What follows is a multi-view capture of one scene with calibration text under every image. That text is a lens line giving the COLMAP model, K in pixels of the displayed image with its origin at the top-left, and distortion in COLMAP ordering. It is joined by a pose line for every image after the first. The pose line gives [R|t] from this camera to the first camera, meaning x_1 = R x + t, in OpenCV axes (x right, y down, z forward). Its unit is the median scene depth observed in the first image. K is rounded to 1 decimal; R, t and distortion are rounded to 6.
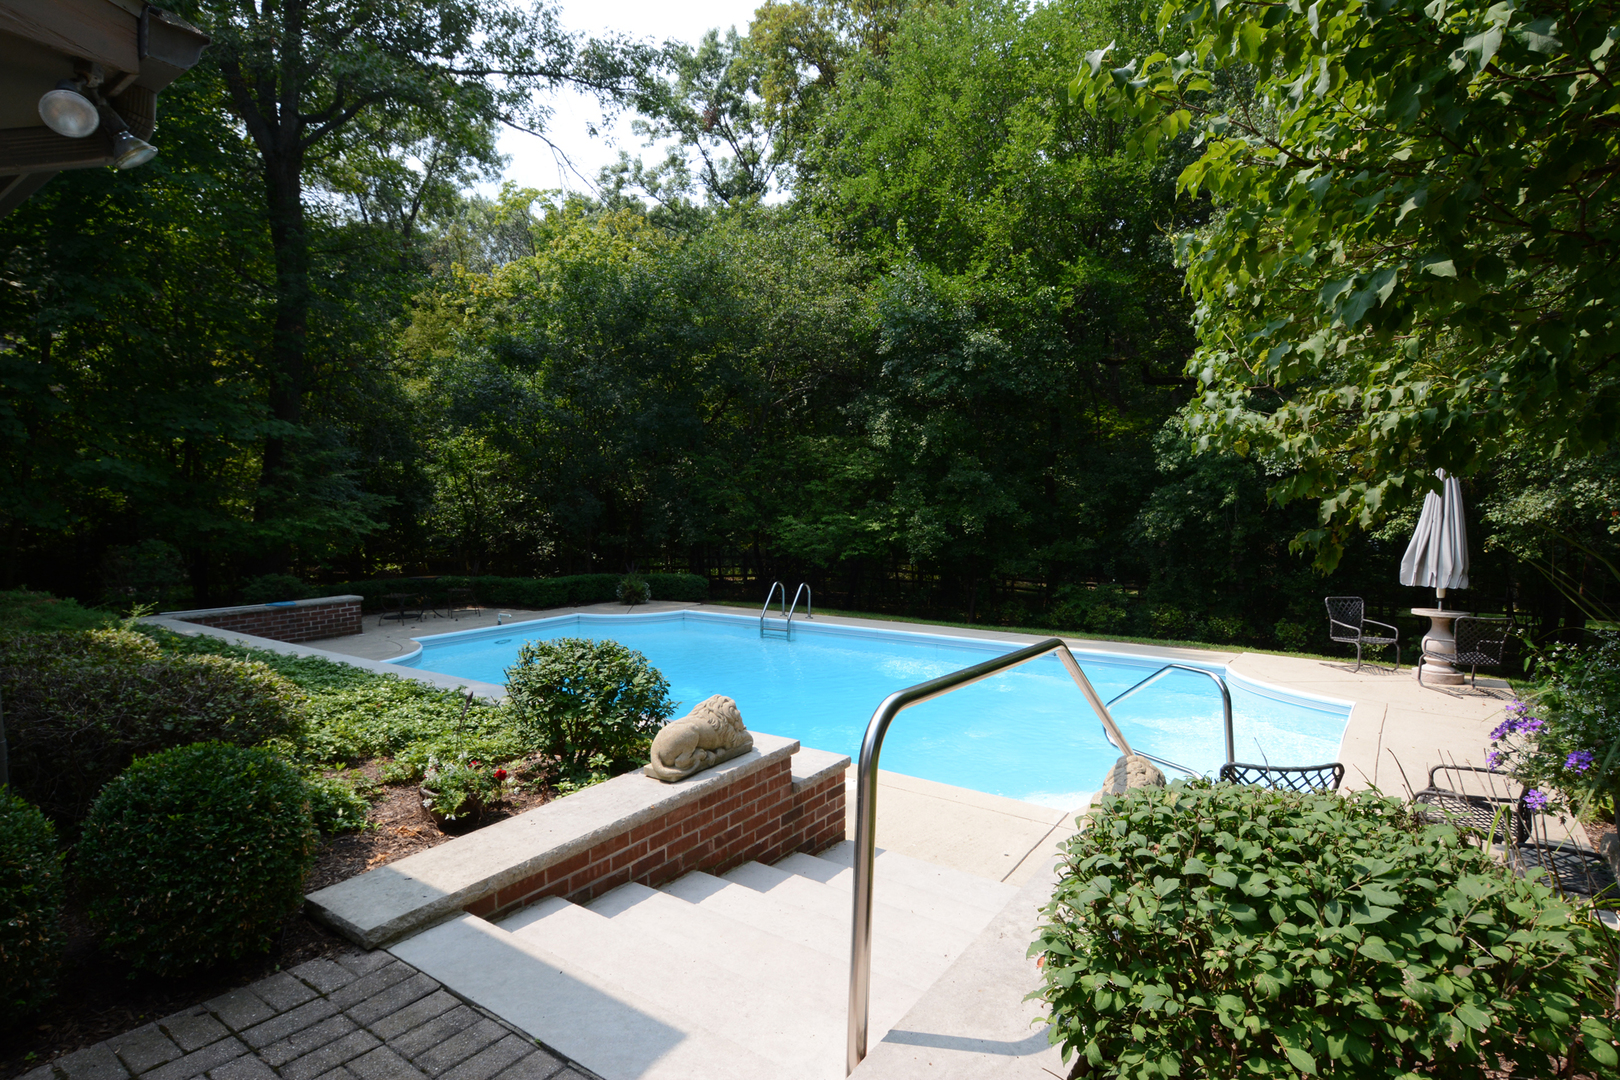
lens RADIAL K [[831.0, 0, 810.0], [0, 831.0, 540.0], [0, 0, 1]] dist [0.002599, -0.026062]
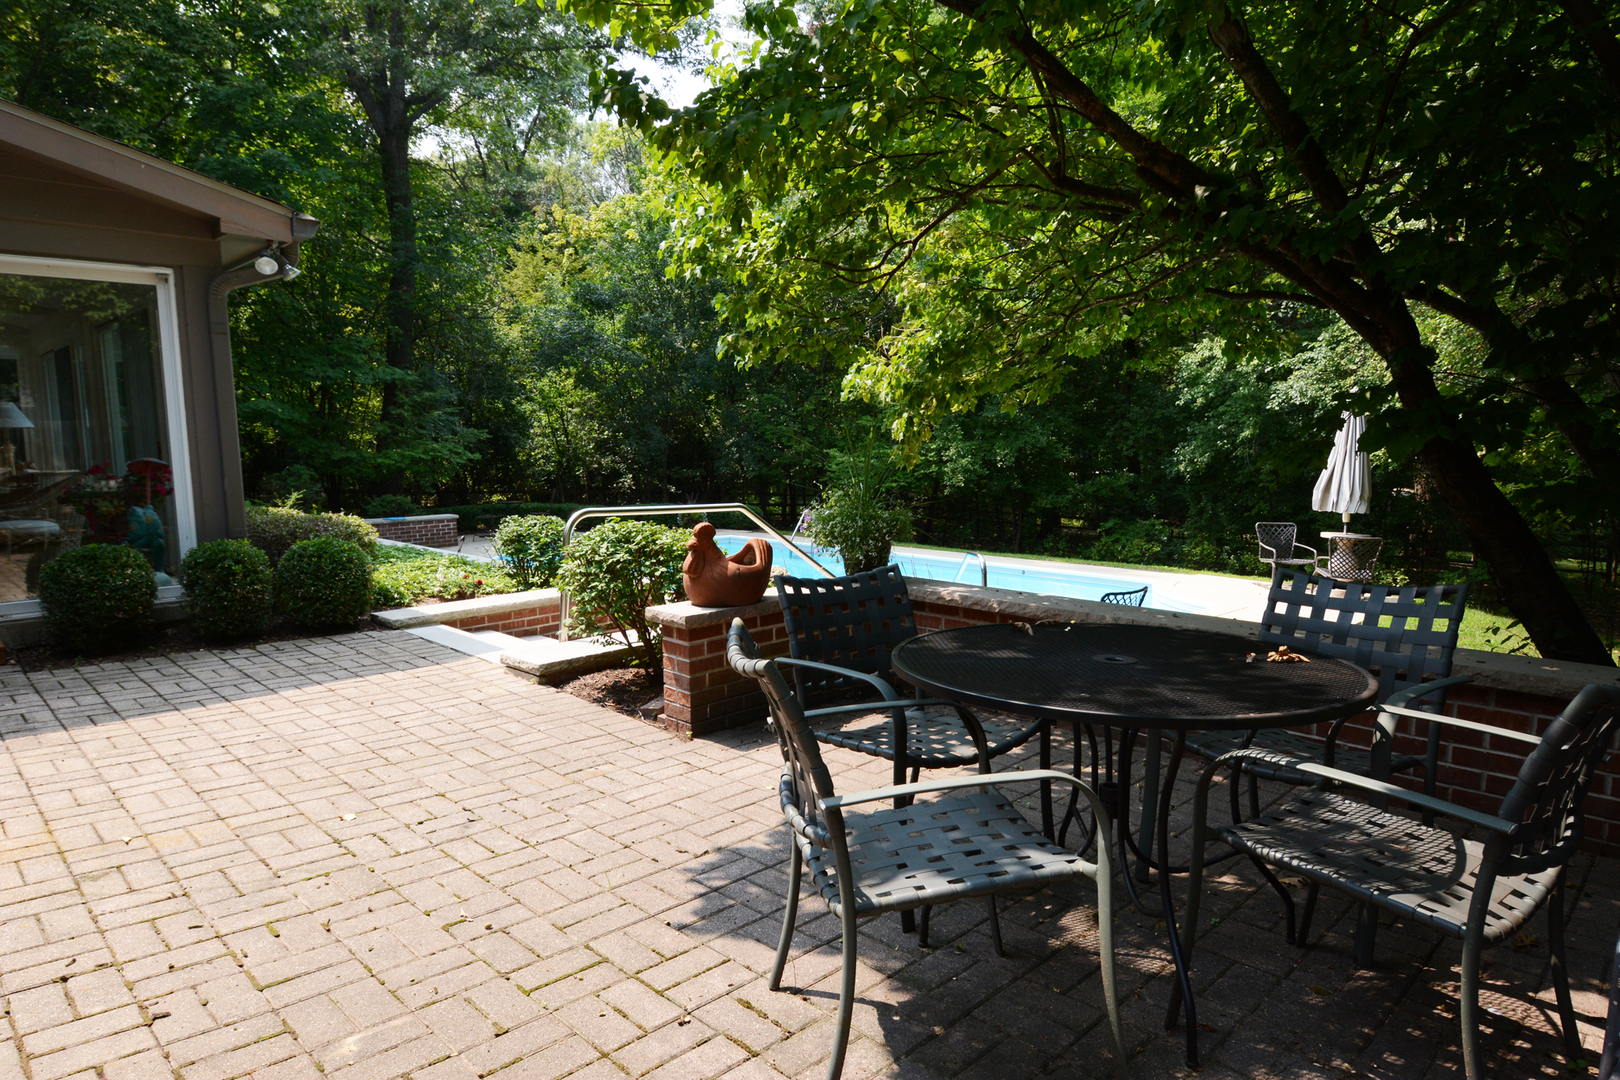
lens RADIAL K [[971.3, 0, 810.0], [0, 971.3, 540.0], [0, 0, 1]] dist [-0.000900, -0.000182]
pose [[0.982561, 0.020052, -0.184858, 0.164173], [-0.009820, 0.998377, 0.056100, 0.015366], [0.185683, -0.053307, 0.981163, -0.211596]]
